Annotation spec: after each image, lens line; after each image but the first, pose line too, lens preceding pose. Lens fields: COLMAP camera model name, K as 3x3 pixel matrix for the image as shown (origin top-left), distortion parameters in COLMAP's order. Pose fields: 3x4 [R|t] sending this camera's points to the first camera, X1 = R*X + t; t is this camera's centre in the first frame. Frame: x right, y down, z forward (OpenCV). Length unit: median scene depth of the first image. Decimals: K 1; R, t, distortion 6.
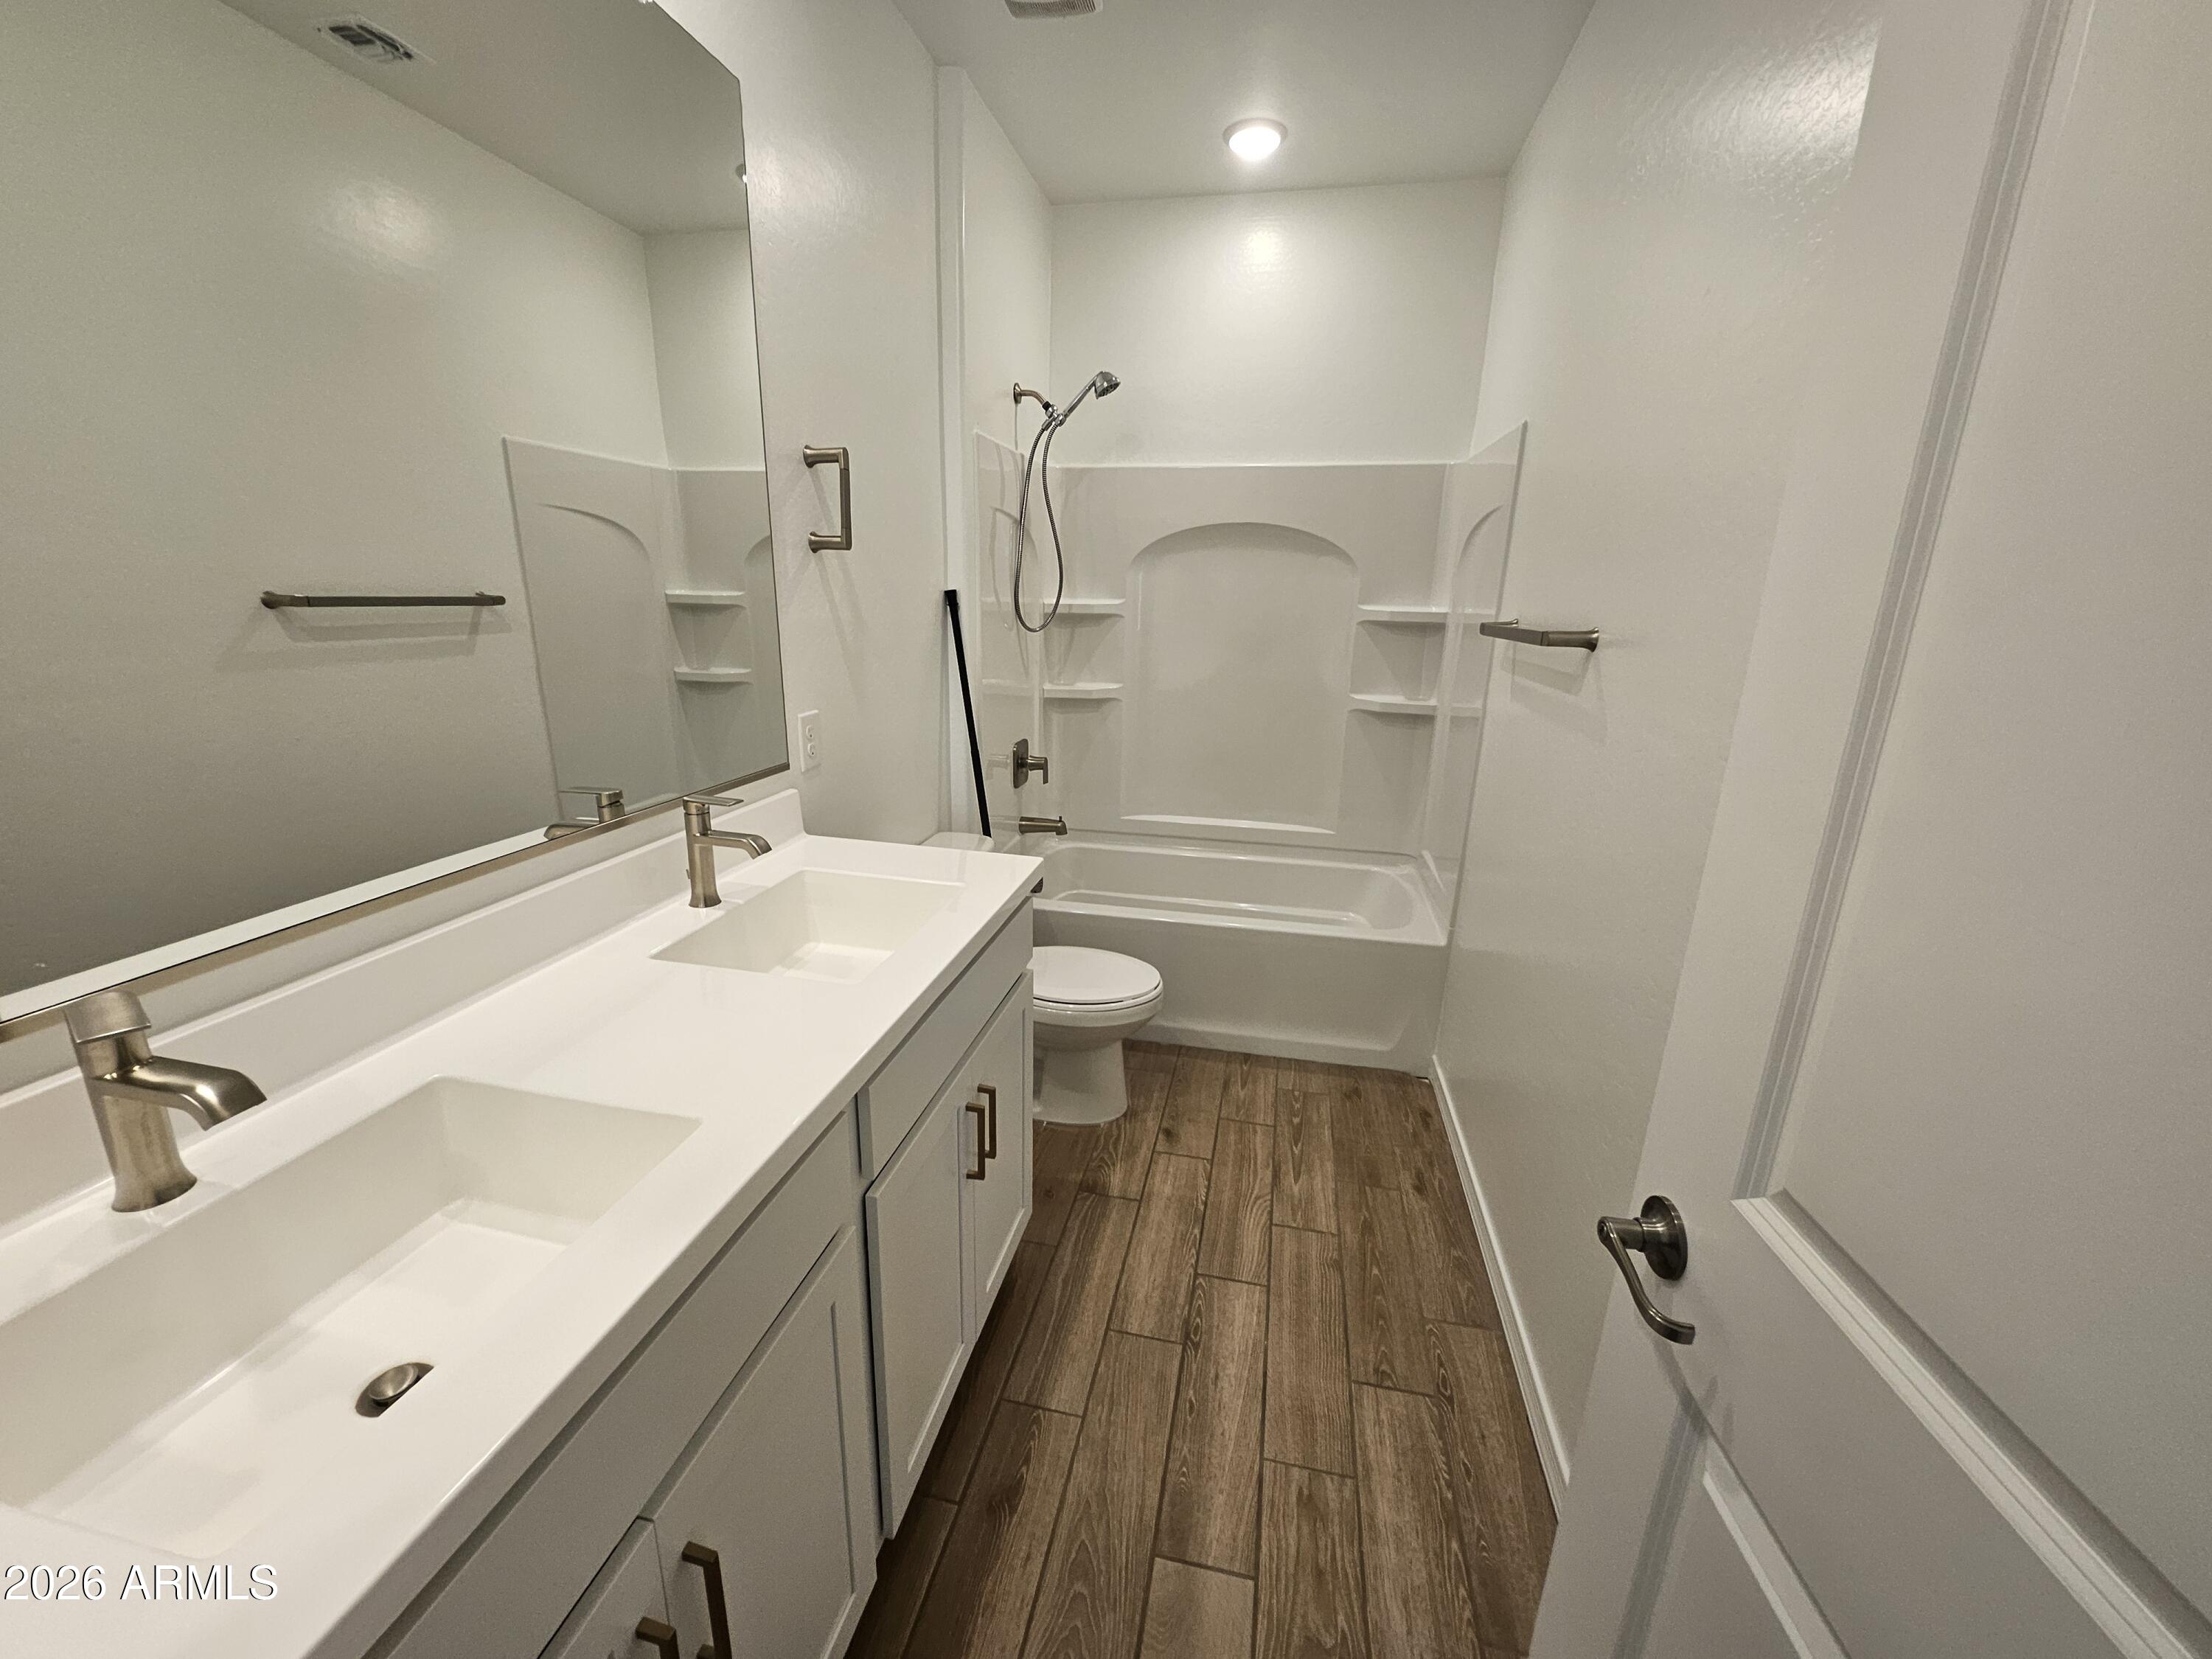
lens RADIAL K [[875.2, 0, 1104.0], [0, 875.2, 834.5], [0, 0, 1]] dist [-0.000205, -0.004287]
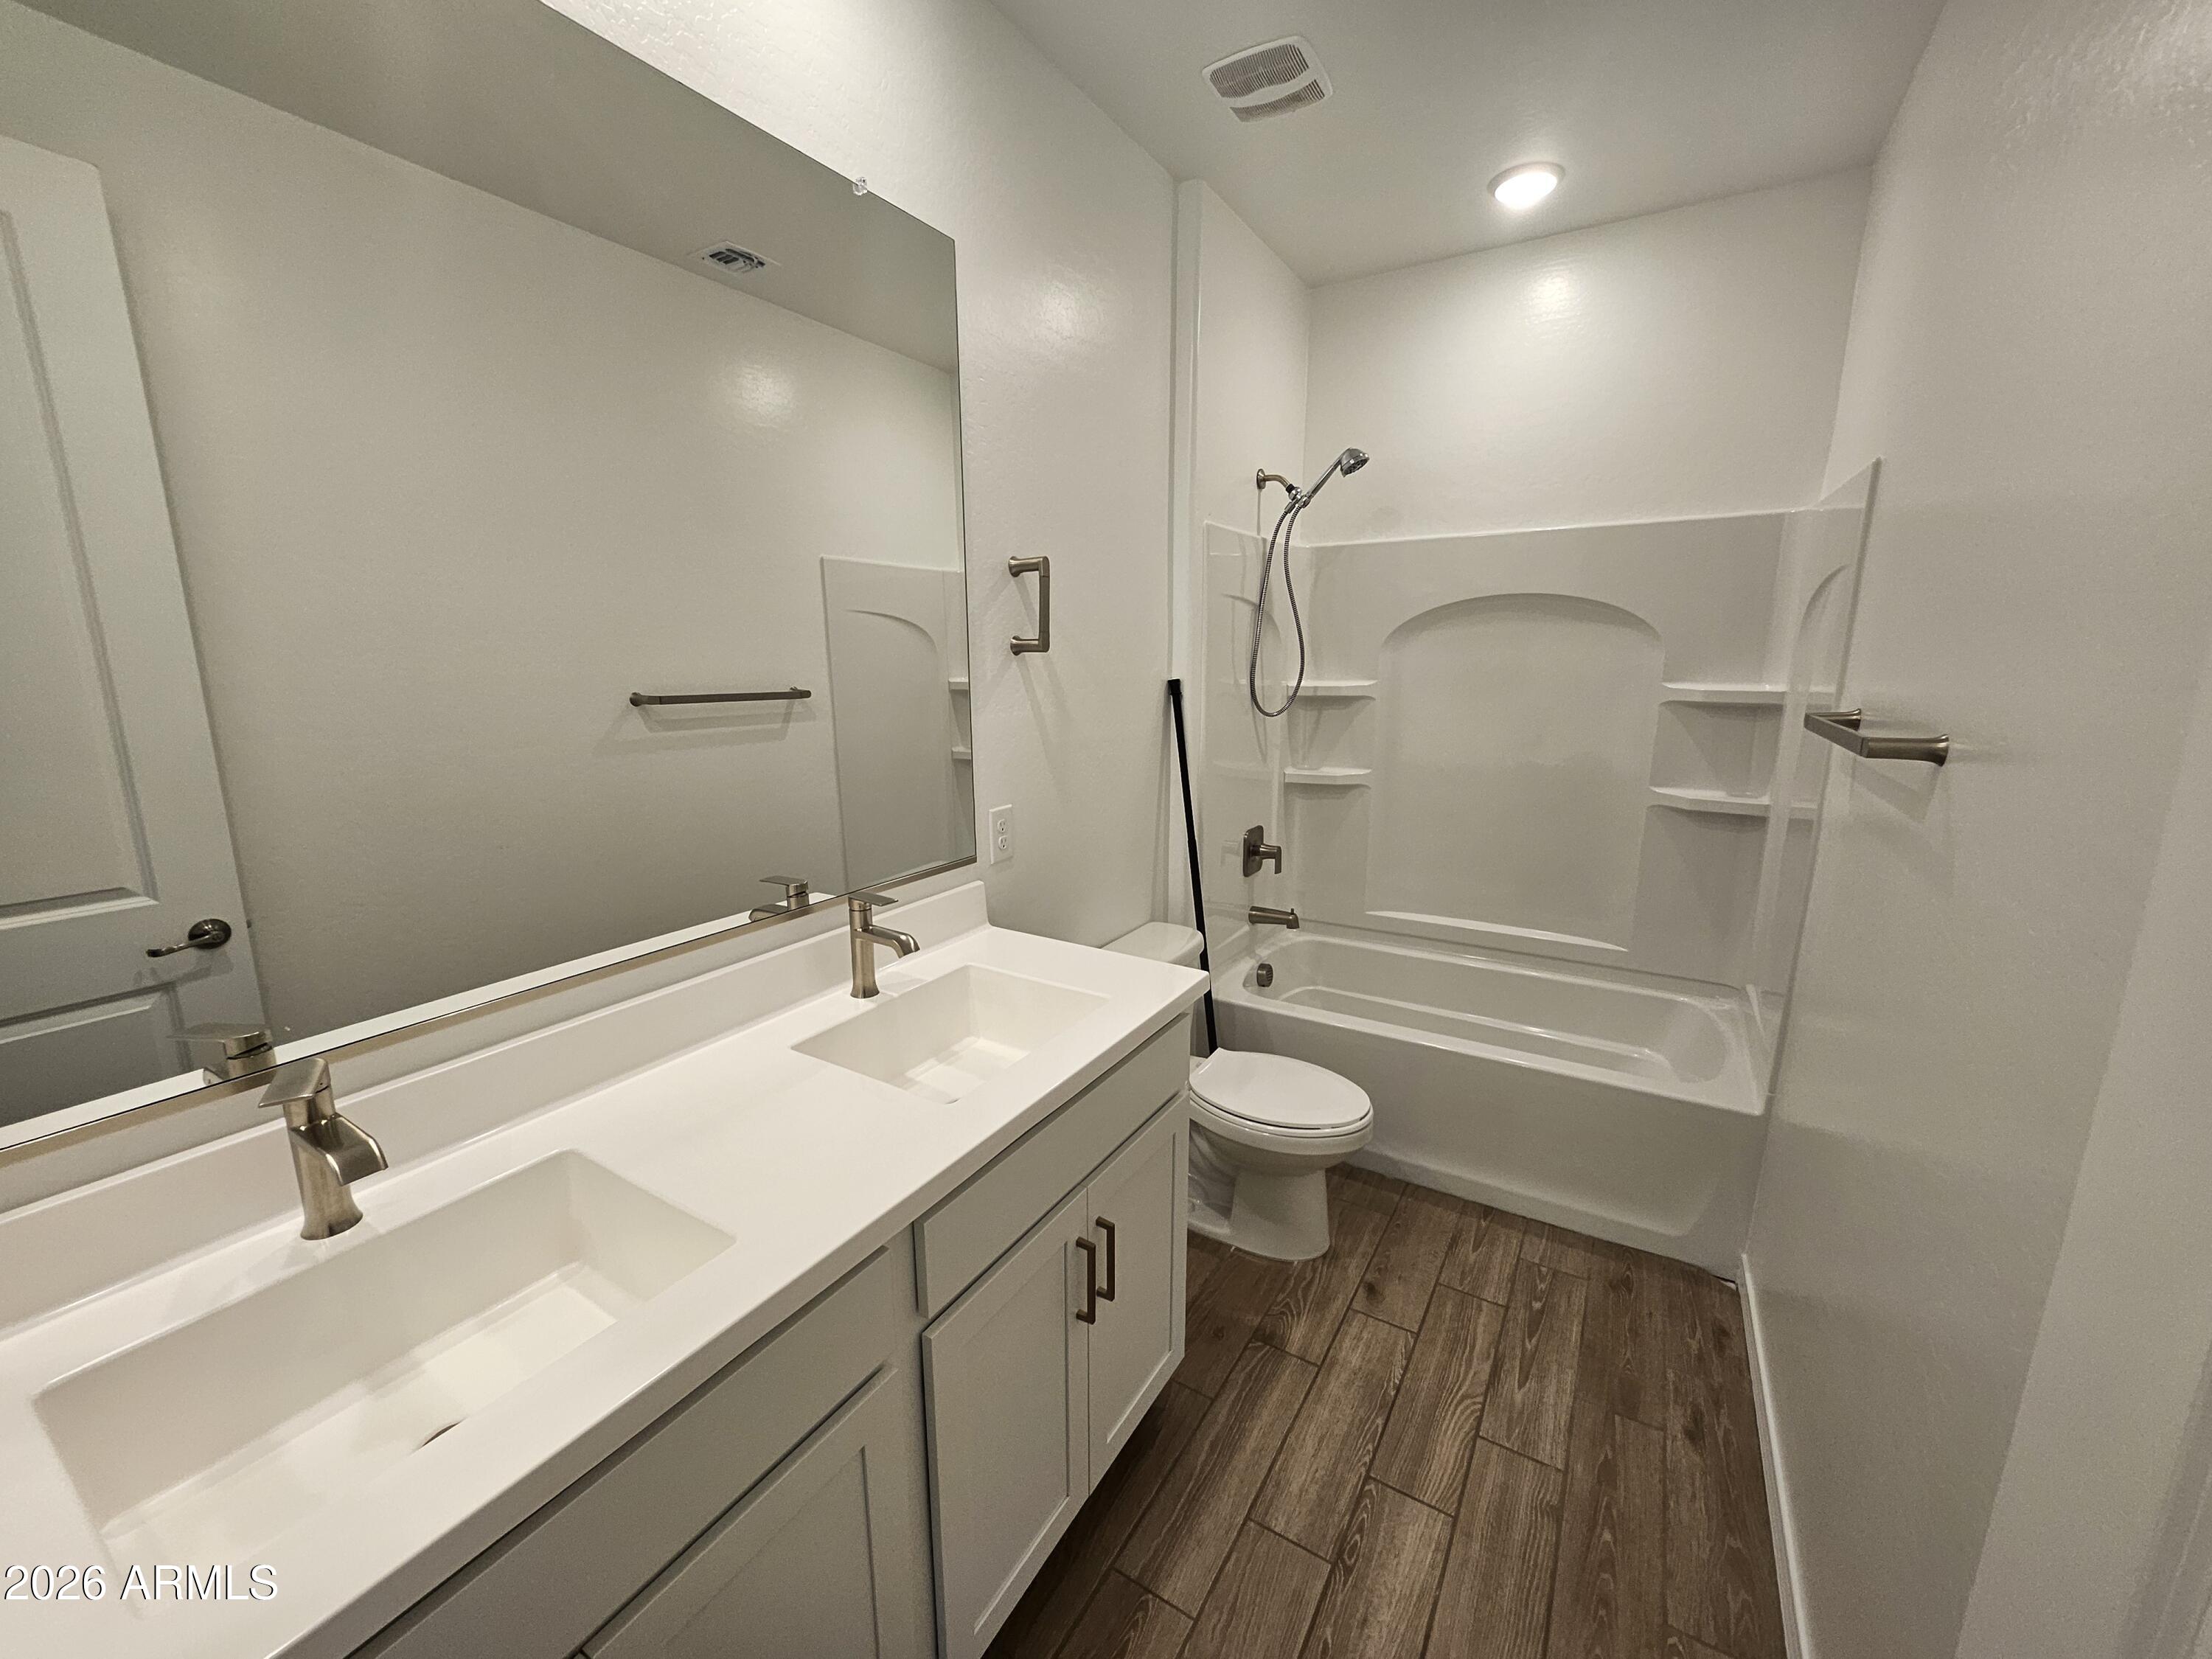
lens RADIAL K [[877.2, 0, 1103.3], [0, 877.2, 832.7], [0, 0, 1]] dist [-0.010087, 0.000256]
pose [[0.938824, 0.041300, -0.341912, 0.105598], [-0.065637, 0.996043, -0.059914, -0.044367], [0.338085, 0.078691, 0.937820, 0.056784]]
